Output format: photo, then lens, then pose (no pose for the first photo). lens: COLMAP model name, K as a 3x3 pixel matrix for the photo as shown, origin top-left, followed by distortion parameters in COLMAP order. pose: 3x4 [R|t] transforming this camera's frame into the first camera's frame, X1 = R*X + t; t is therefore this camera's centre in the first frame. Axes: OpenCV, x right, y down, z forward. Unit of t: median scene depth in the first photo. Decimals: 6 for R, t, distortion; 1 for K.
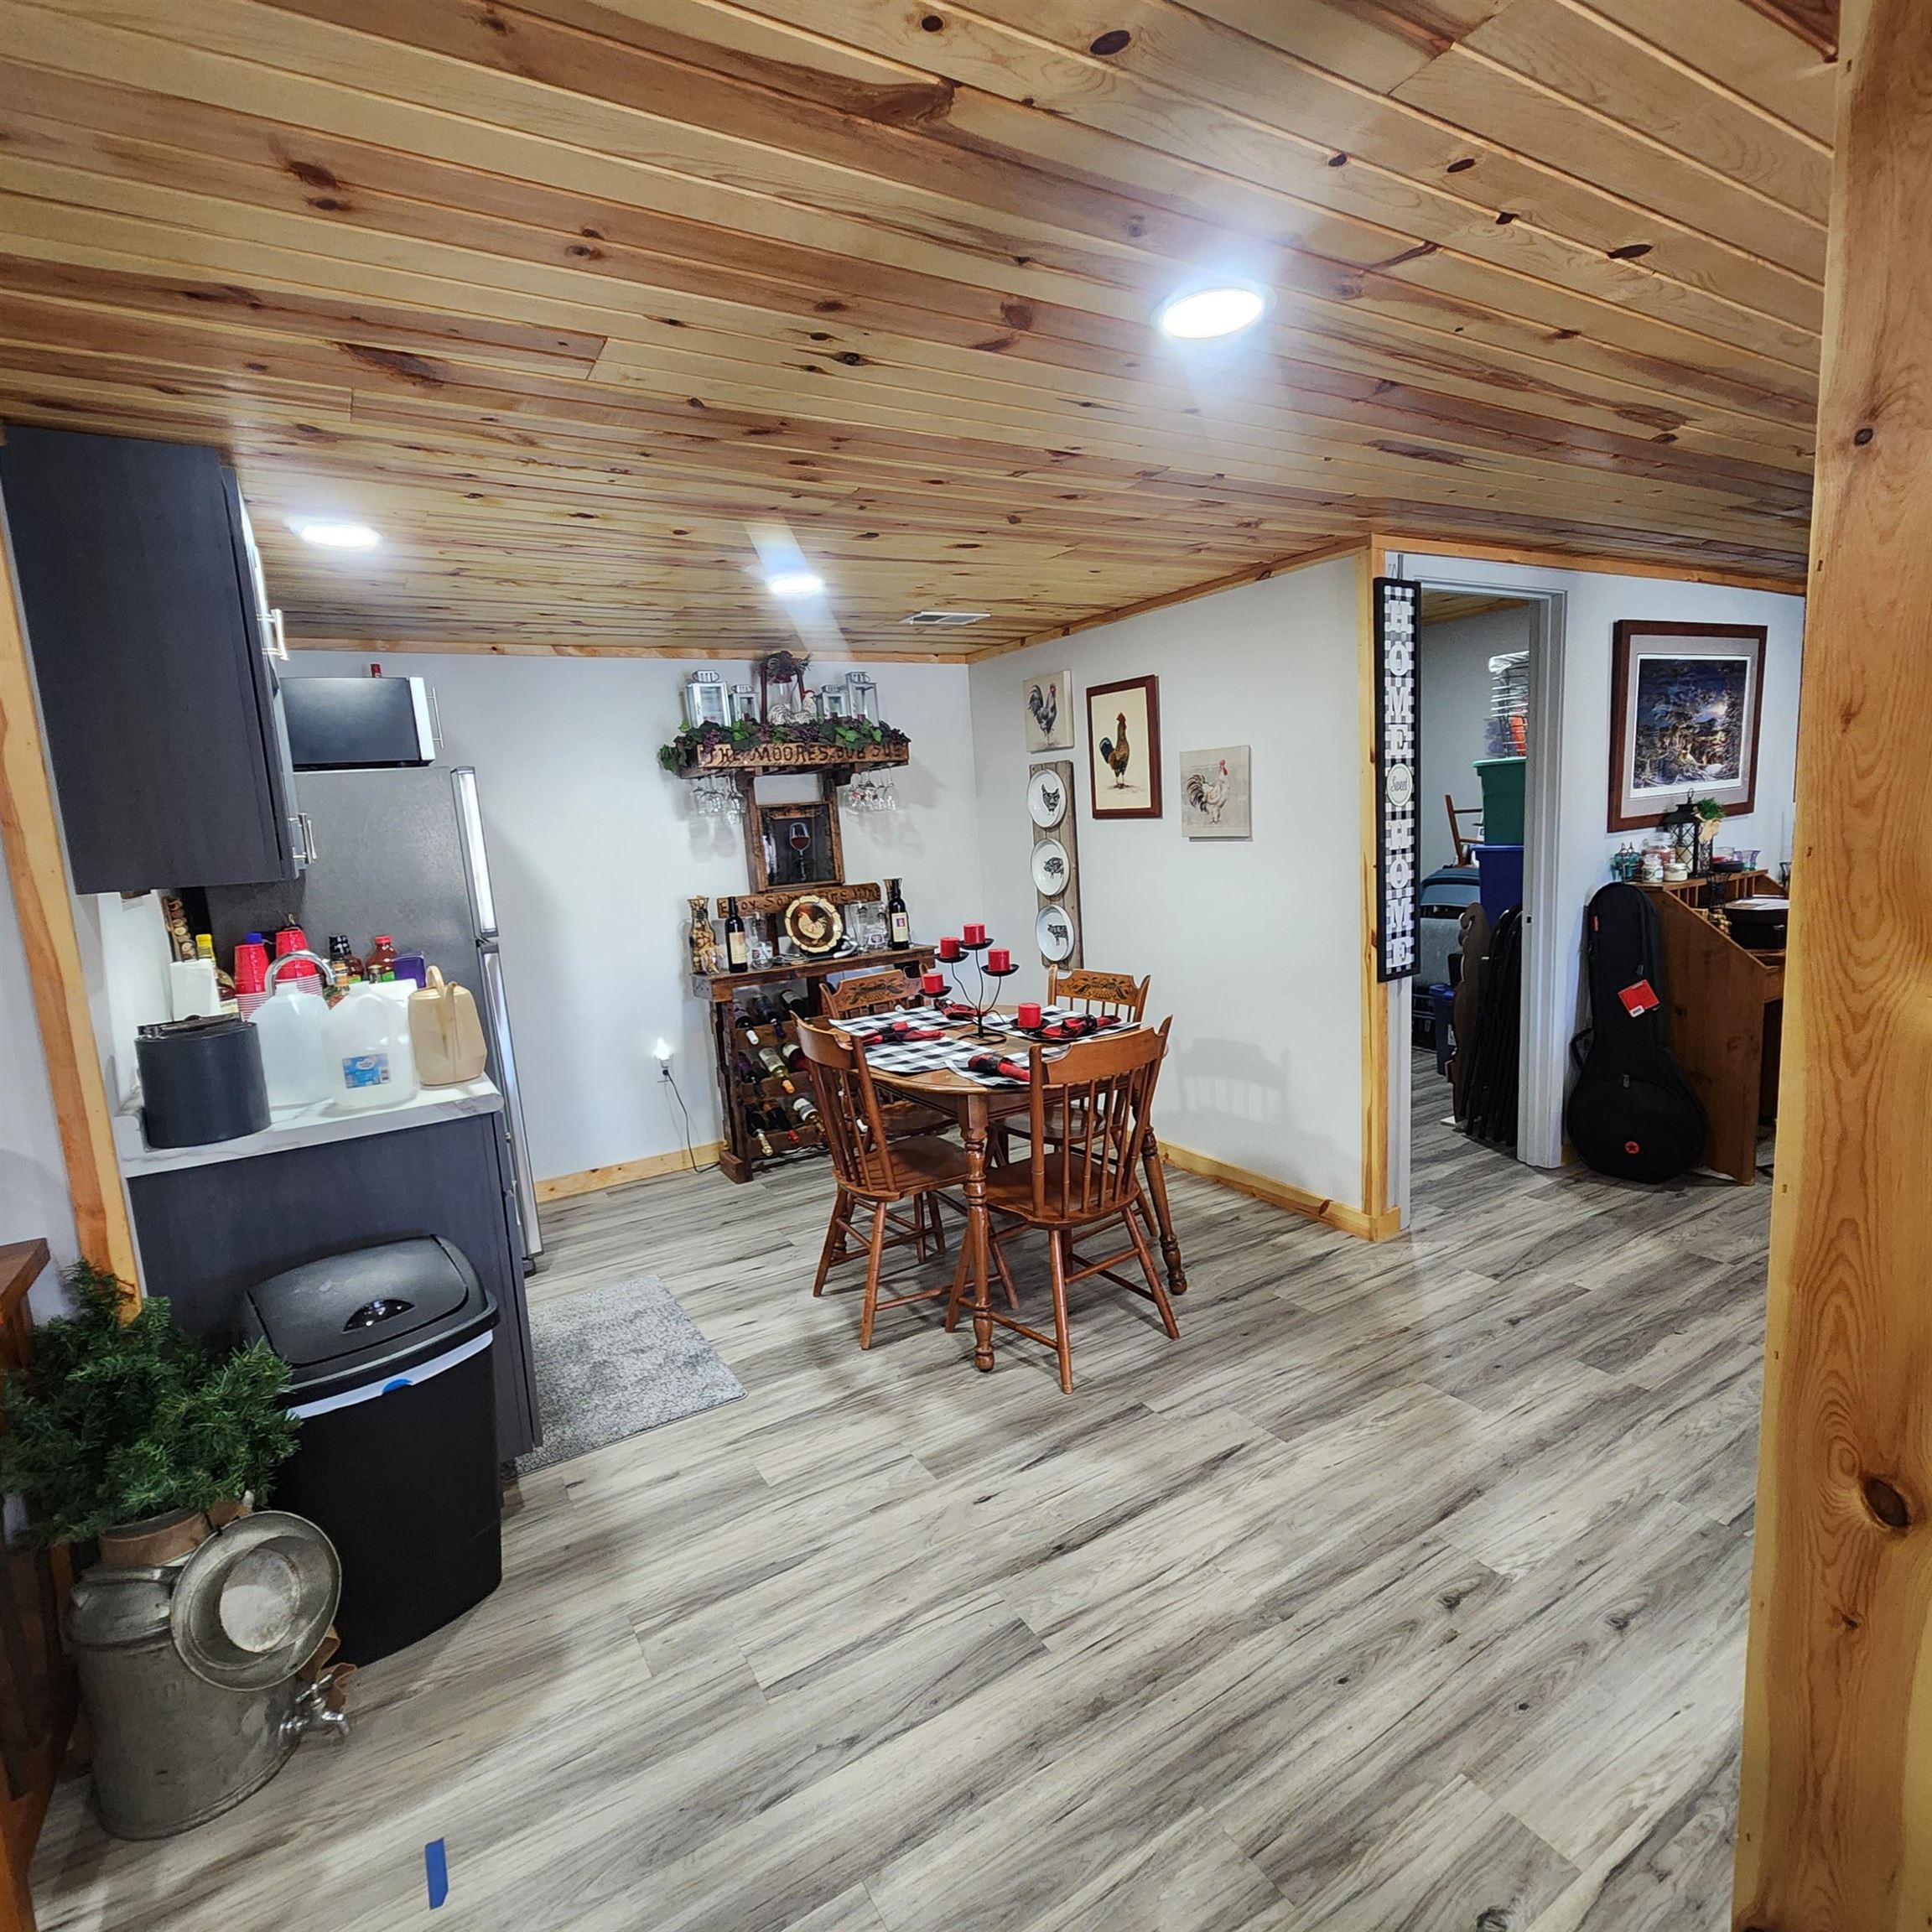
lens RADIAL K [[1057.2, 0, 964.8], [0, 1057.2, 965.0], [0, 0, 1]] dist [0.007399, -0.004051]
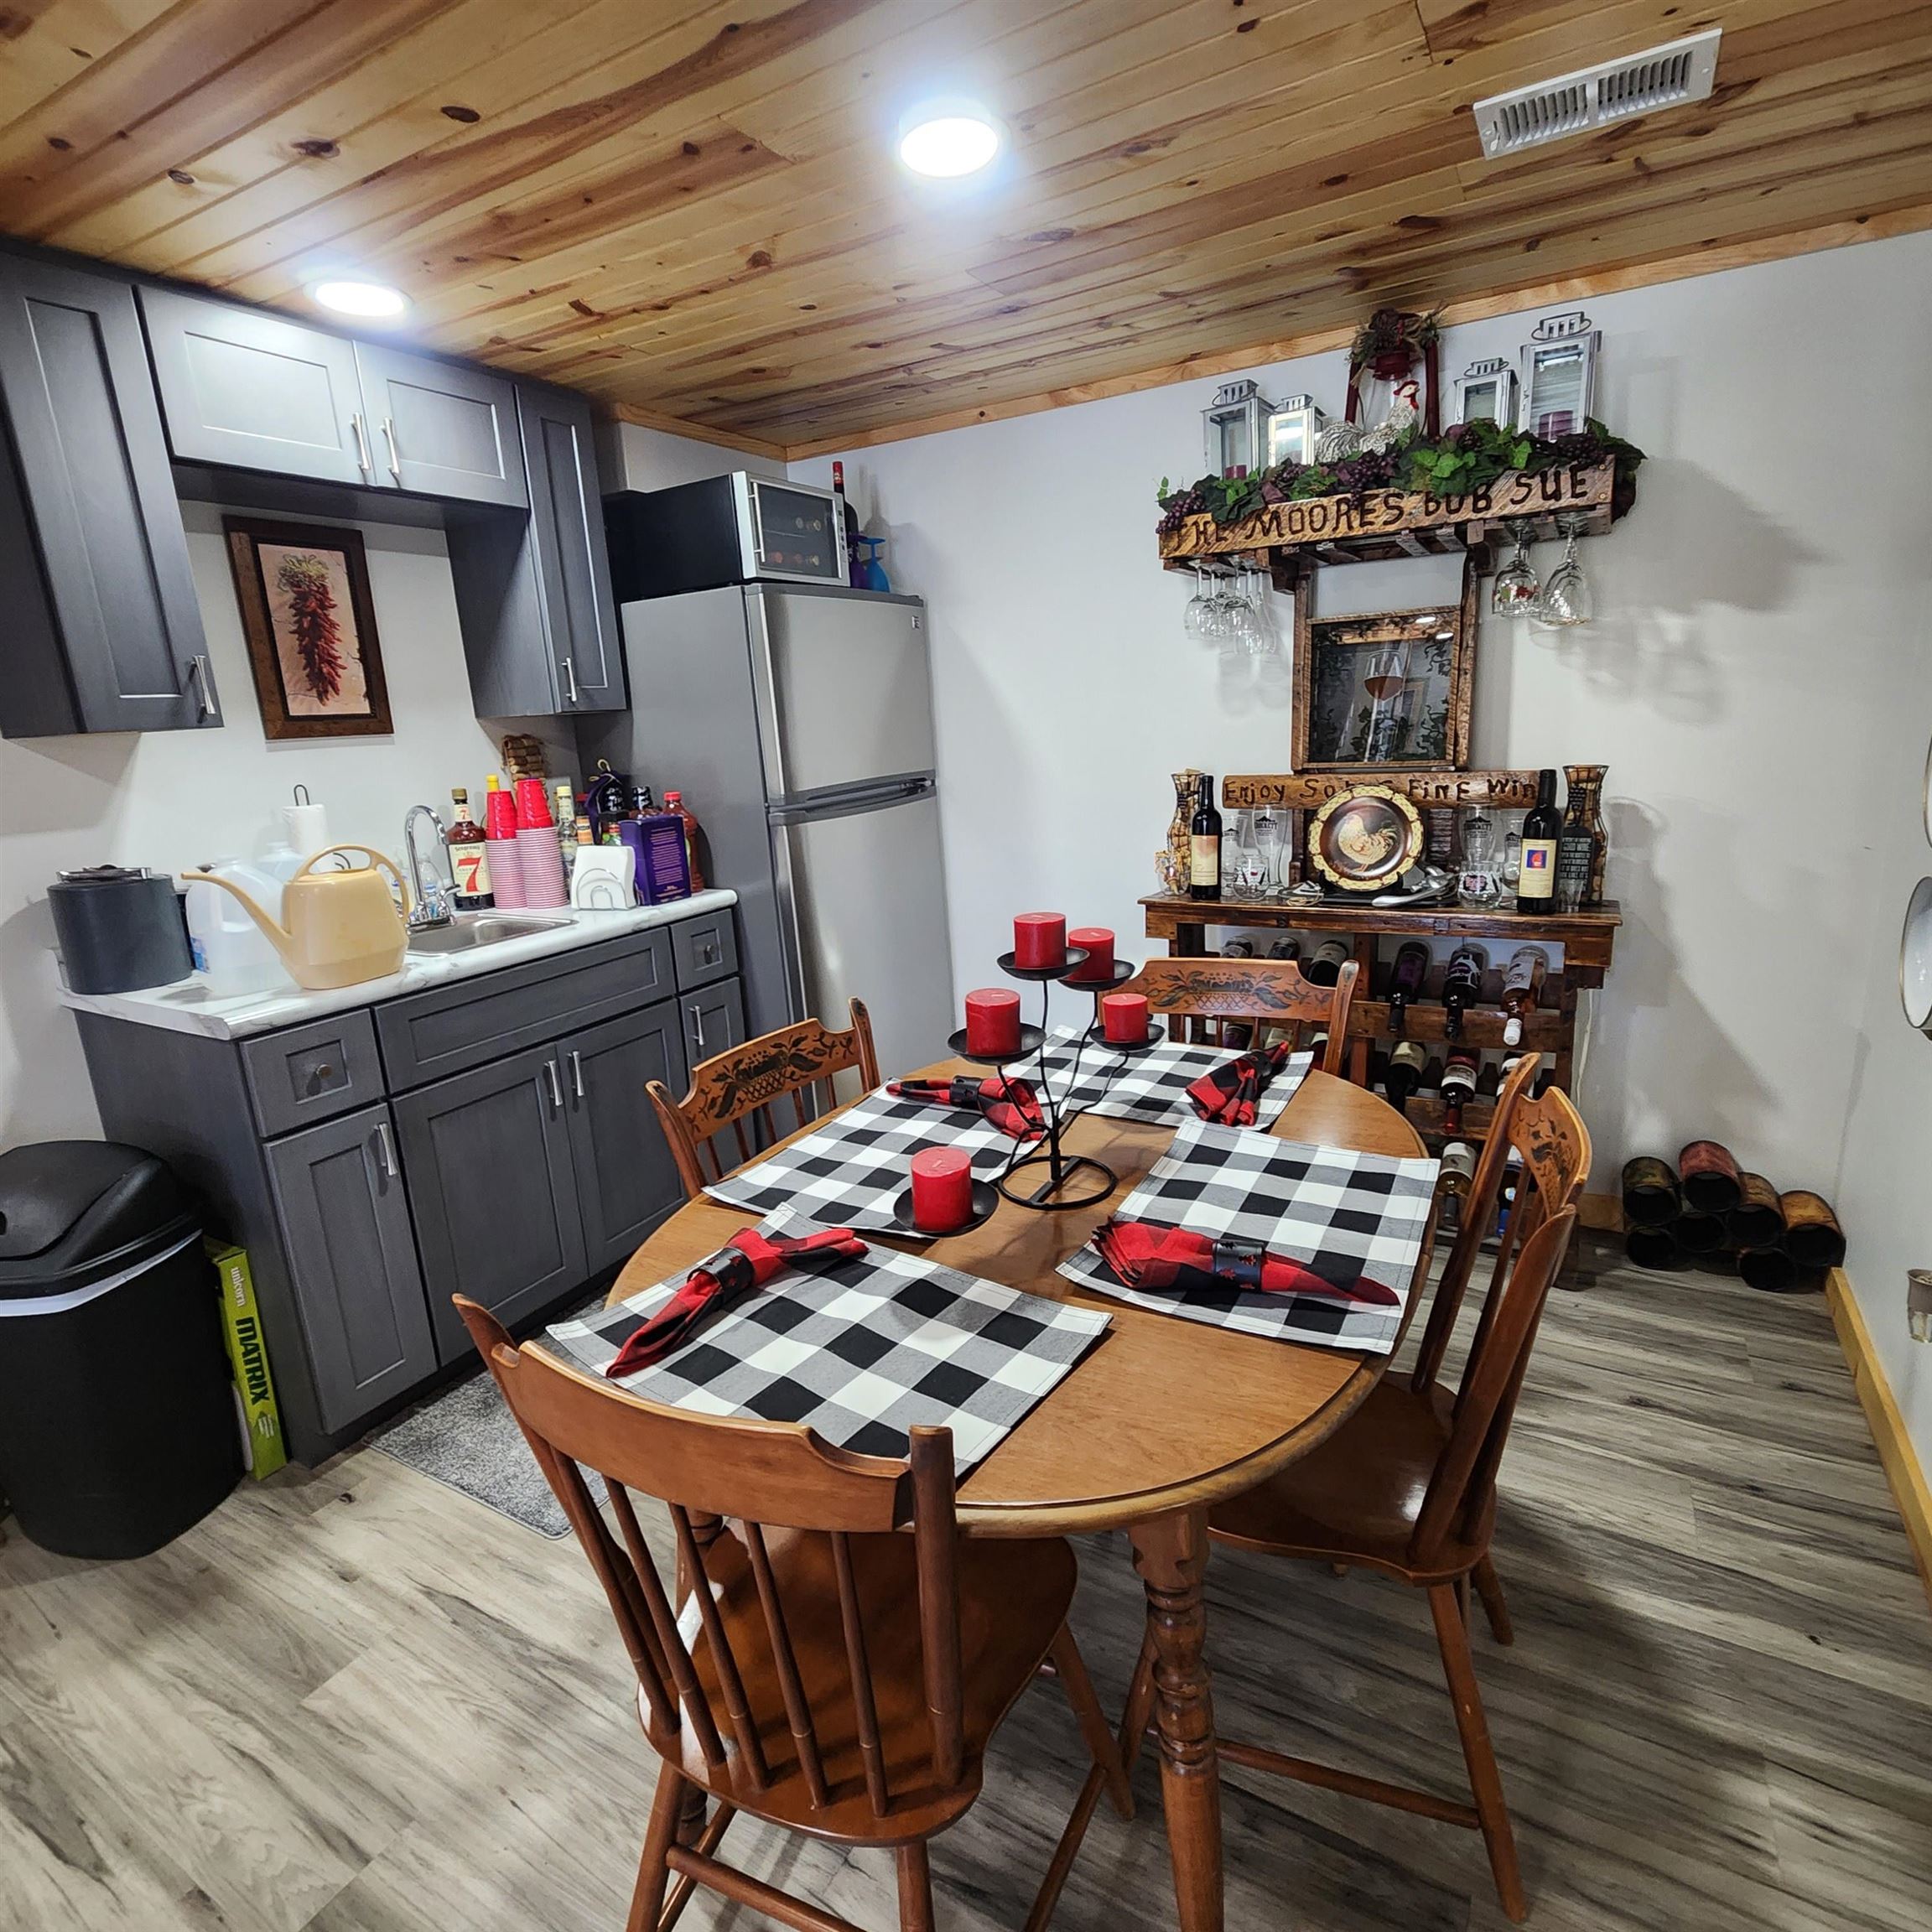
lens RADIAL K [[1057.2, 0, 956.2], [0, 1057.2, 965.0], [0, 0, 1]] dist [0.007399, -0.004051]
pose [[0.483528, 0.245580, -0.840173, 0.334681], [-0.104415, 0.969166, 0.223193, -0.106898], [0.869079, -0.020193, 0.494261, 0.754888]]
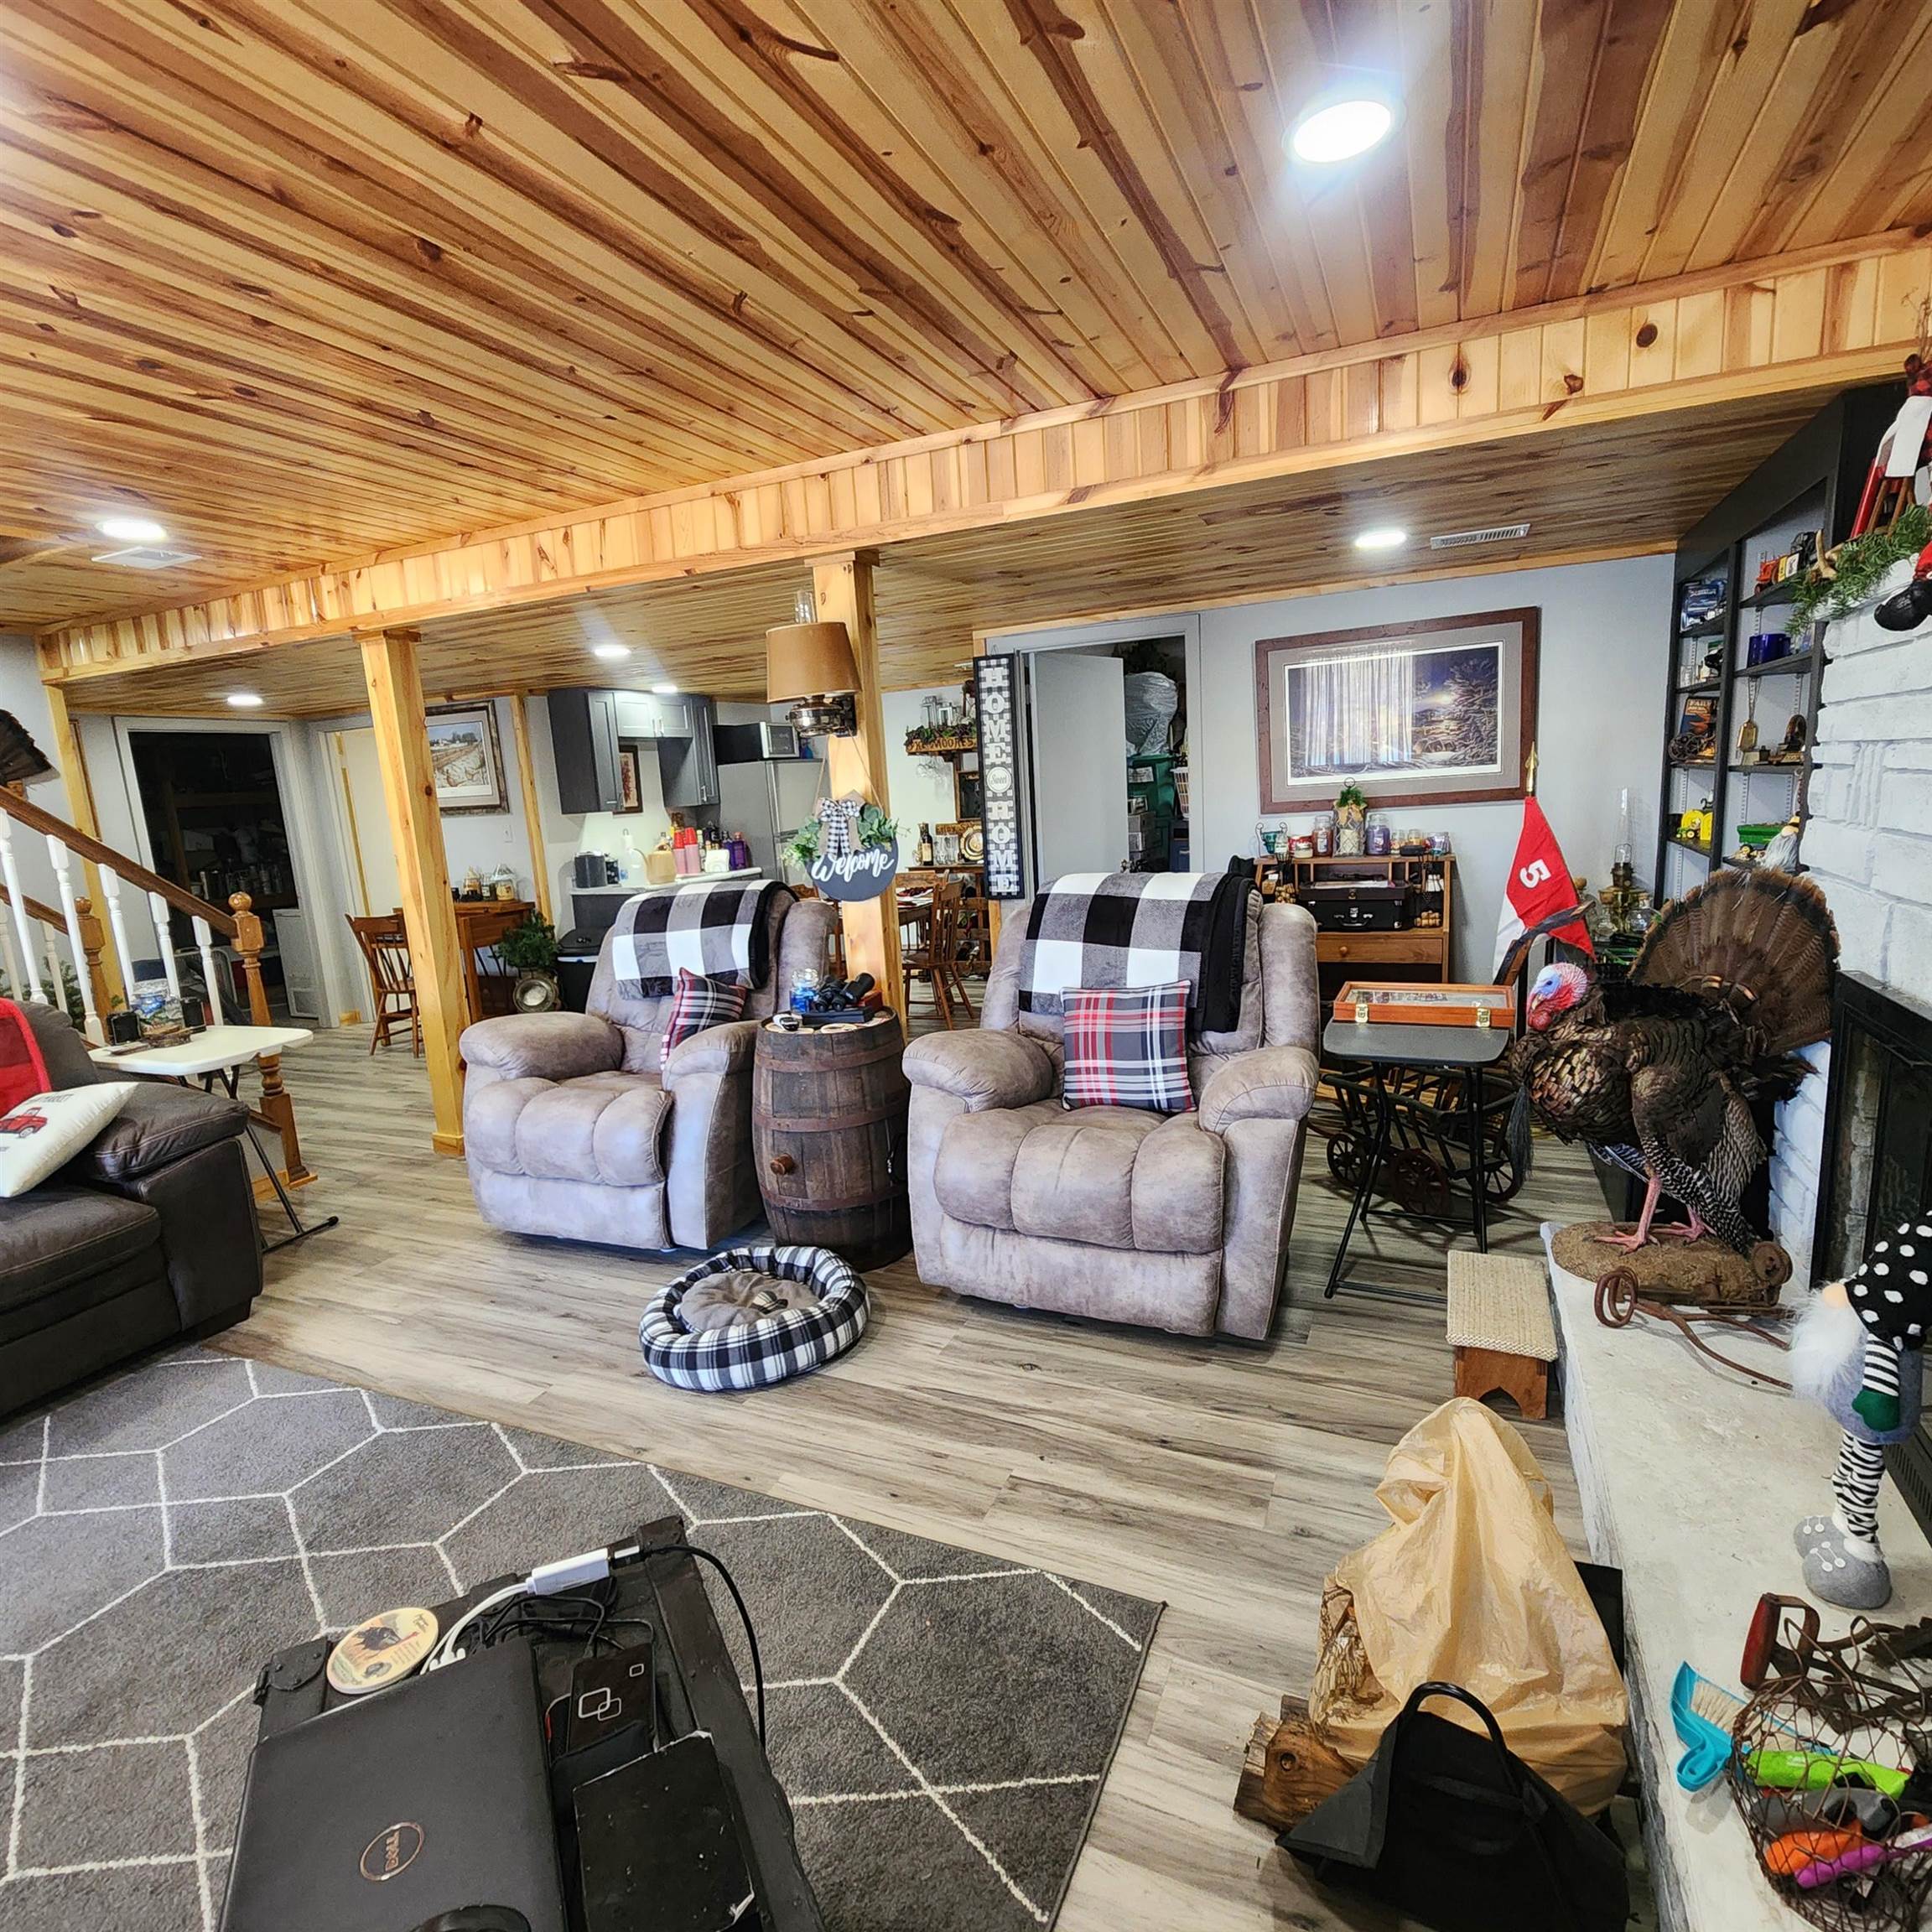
lens RADIAL K [[1057.2, 0, 954.7], [0, 1057.2, 958.1], [0, 0, 1]] dist [0.007399, -0.004051]
pose [[0.565115, 0.161259, -0.809099, 1.729226], [-0.092882, 0.986912, 0.131826, -0.107195], [0.819767, 0.000654, 0.572697, 0.010794]]
